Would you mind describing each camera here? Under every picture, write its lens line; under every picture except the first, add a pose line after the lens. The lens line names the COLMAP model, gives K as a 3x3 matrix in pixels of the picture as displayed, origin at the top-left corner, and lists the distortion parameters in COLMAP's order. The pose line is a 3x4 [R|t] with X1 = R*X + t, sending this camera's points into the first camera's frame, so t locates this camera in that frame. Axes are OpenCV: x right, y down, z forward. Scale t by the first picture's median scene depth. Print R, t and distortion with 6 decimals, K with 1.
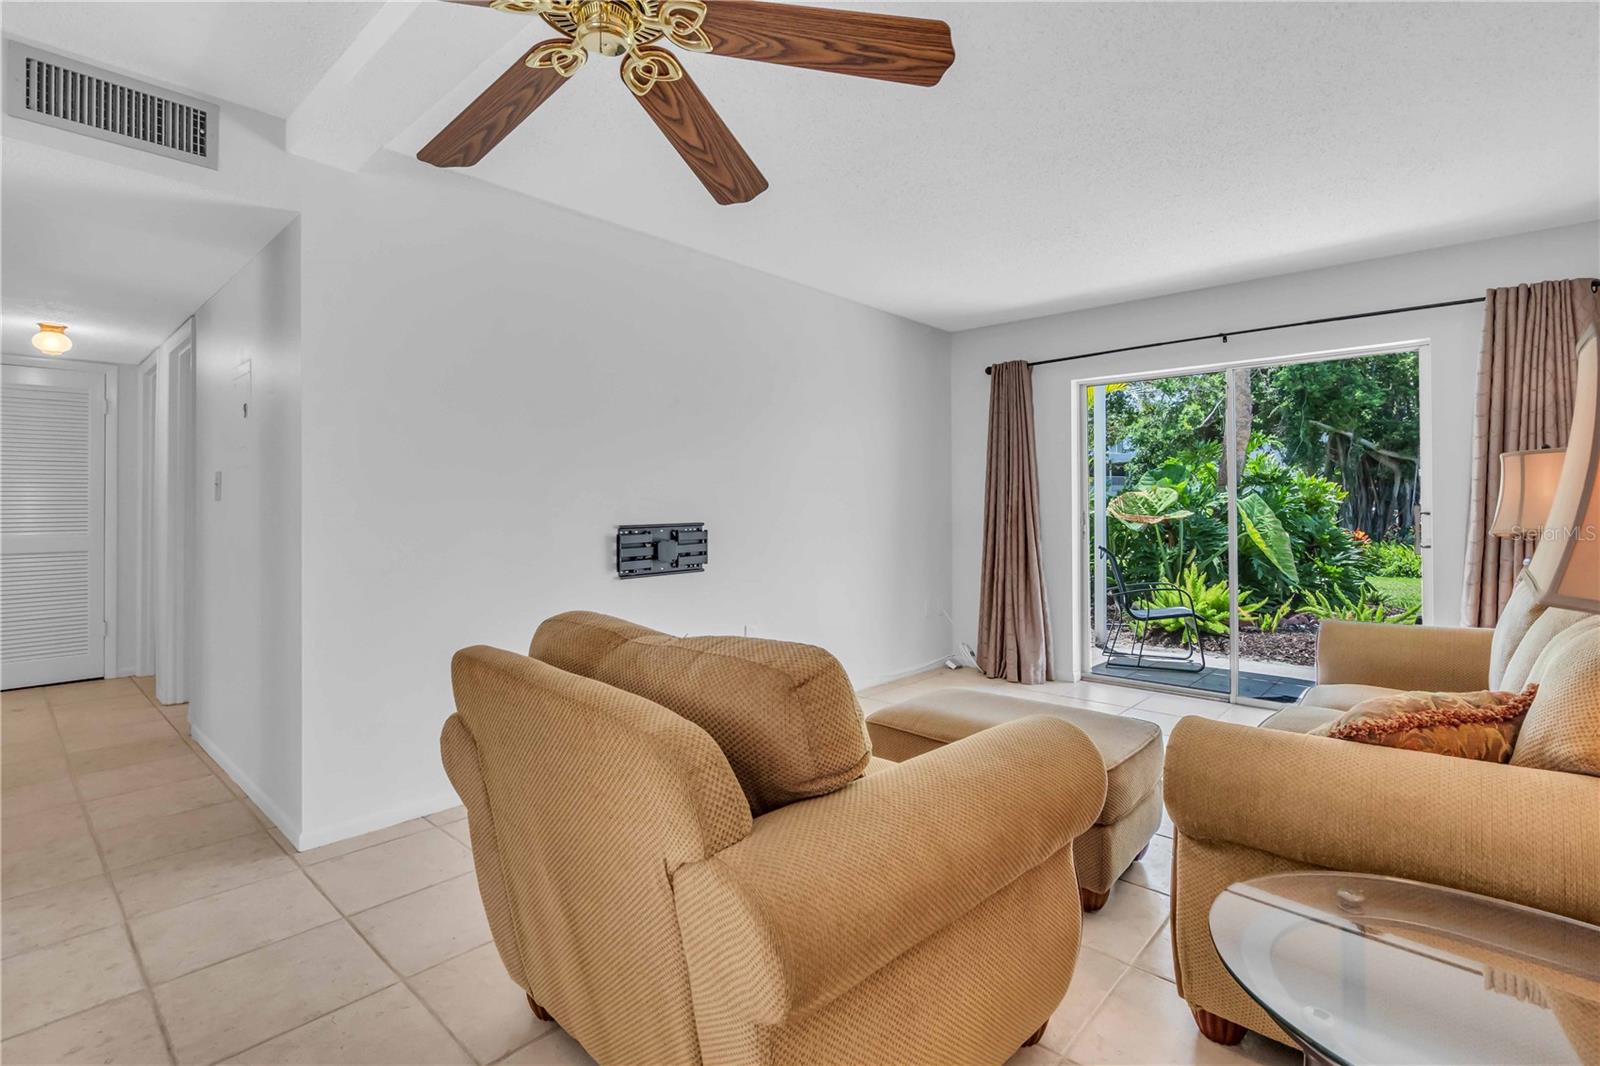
lens RADIAL K [[755.4, 0, 782.9], [0, 755.4, 498.6], [0, 0, 1]] dist [-0.004992, -0.000299]
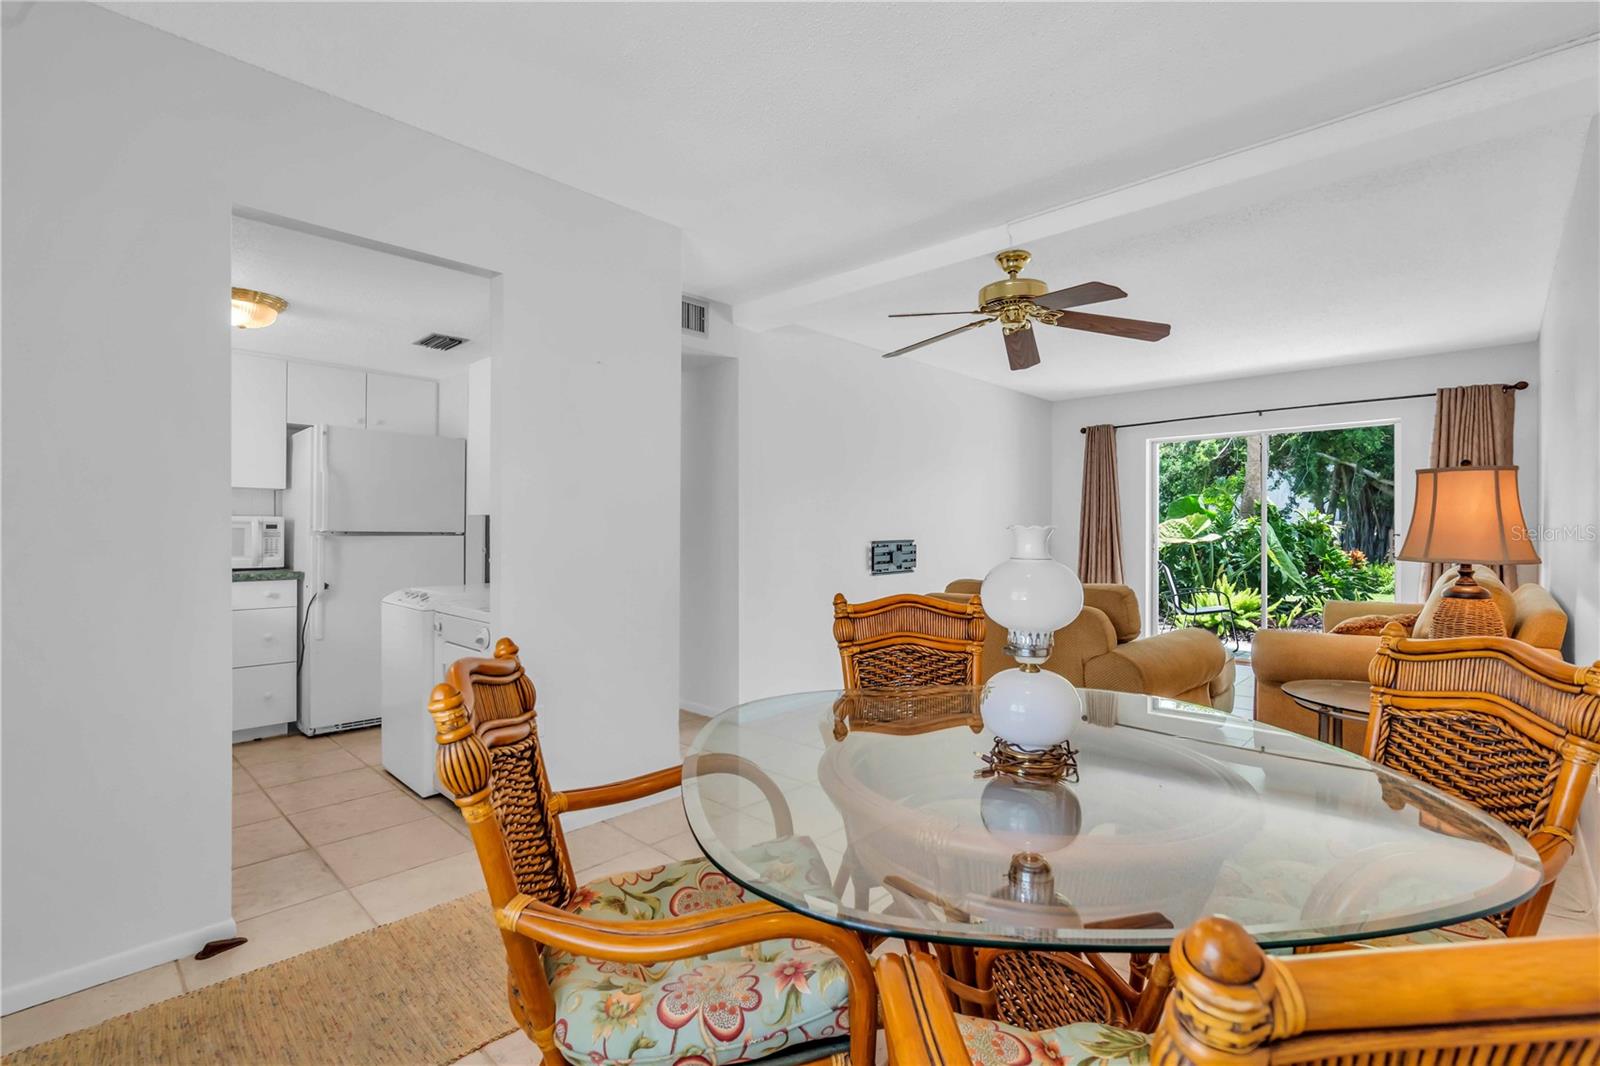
lens RADIAL K [[727.3, 0, 800.0], [0, 727.3, 533.0], [0, 0, 1]] dist [0.000537, 0.000237]
pose [[0.999982, 0.001379, -0.005910, -0.180364], [-0.001302, 0.999914, 0.013087, -0.000254], [0.005928, -0.013079, 0.999897, -0.252204]]
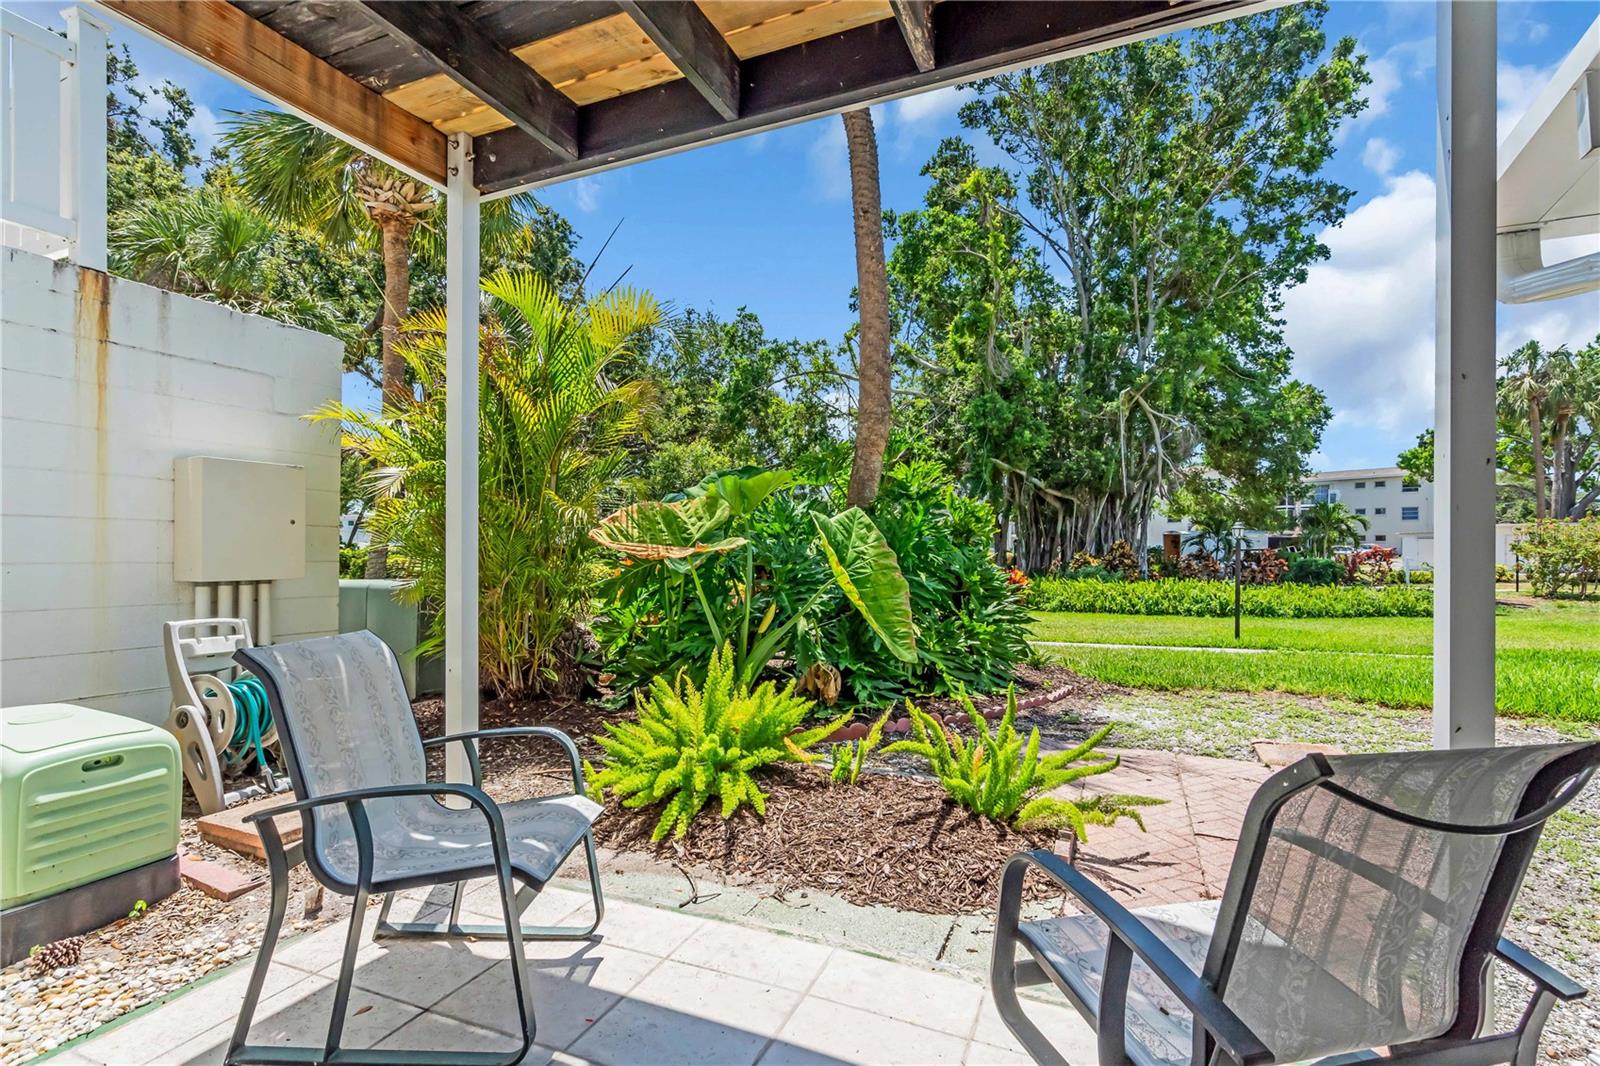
lens RADIAL K [[734.7, 0, 807.3], [0, 734.7, 546.6], [0, 0, 1]] dist [-0.021694, -0.000474]
pose [[0.938153, 0.000956, 0.346219, 0.484756], [-0.005976, 0.999892, 0.013433, 0.019467], [-0.346169, -0.014671, 0.938057, 0.600631]]
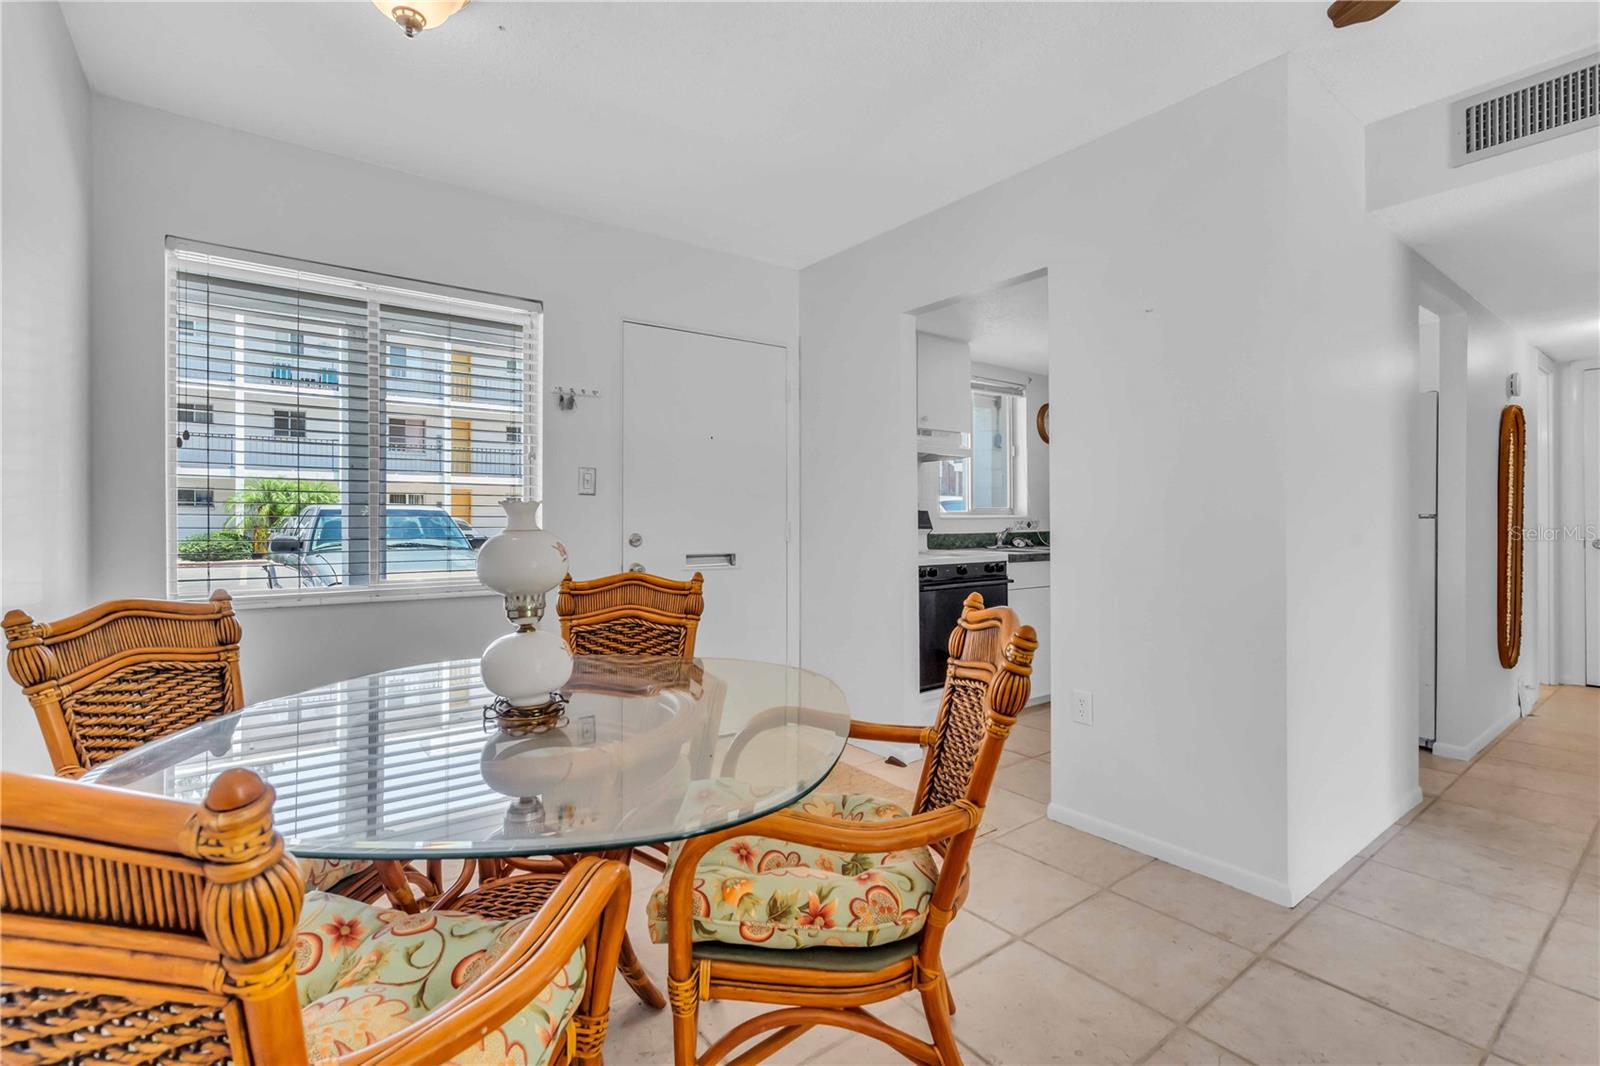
lens RADIAL K [[729.6, 0, 805.2], [0, 729.6, 512.3], [0, 0, 1]] dist [0.000042, 0.000681]
pose [[-0.154303, -0.008275, -0.987989, 0.060047], [0.015730, 0.999818, -0.010831, 0.005311], [0.987898, -0.017212, -0.154144, 0.042405]]
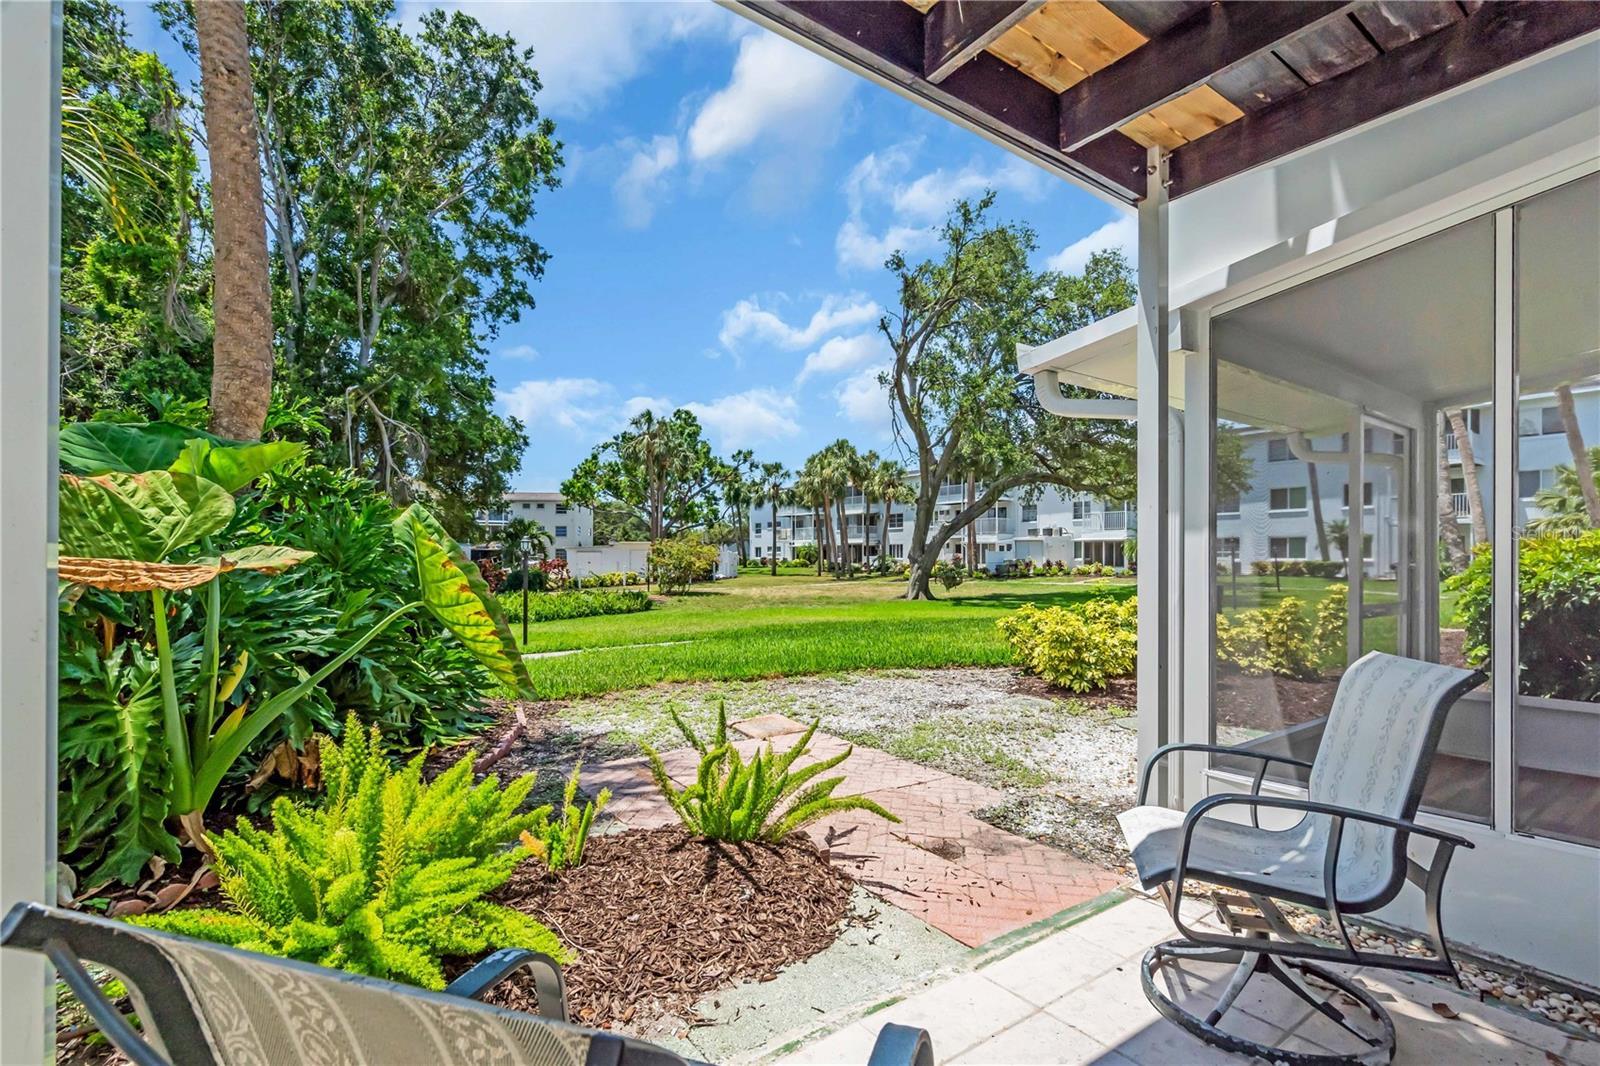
lens RADIAL K [[731.4, 0, 795.0], [0, 731.4, 561.8], [0, 0, 1]] dist [-0.003328, -0.000110]
pose [[0.191289, -0.002802, 0.981530, 0.331238], [-0.016558, 0.999844, 0.006081, 0.022136], [-0.981394, -0.017415, 0.191213, 0.863078]]
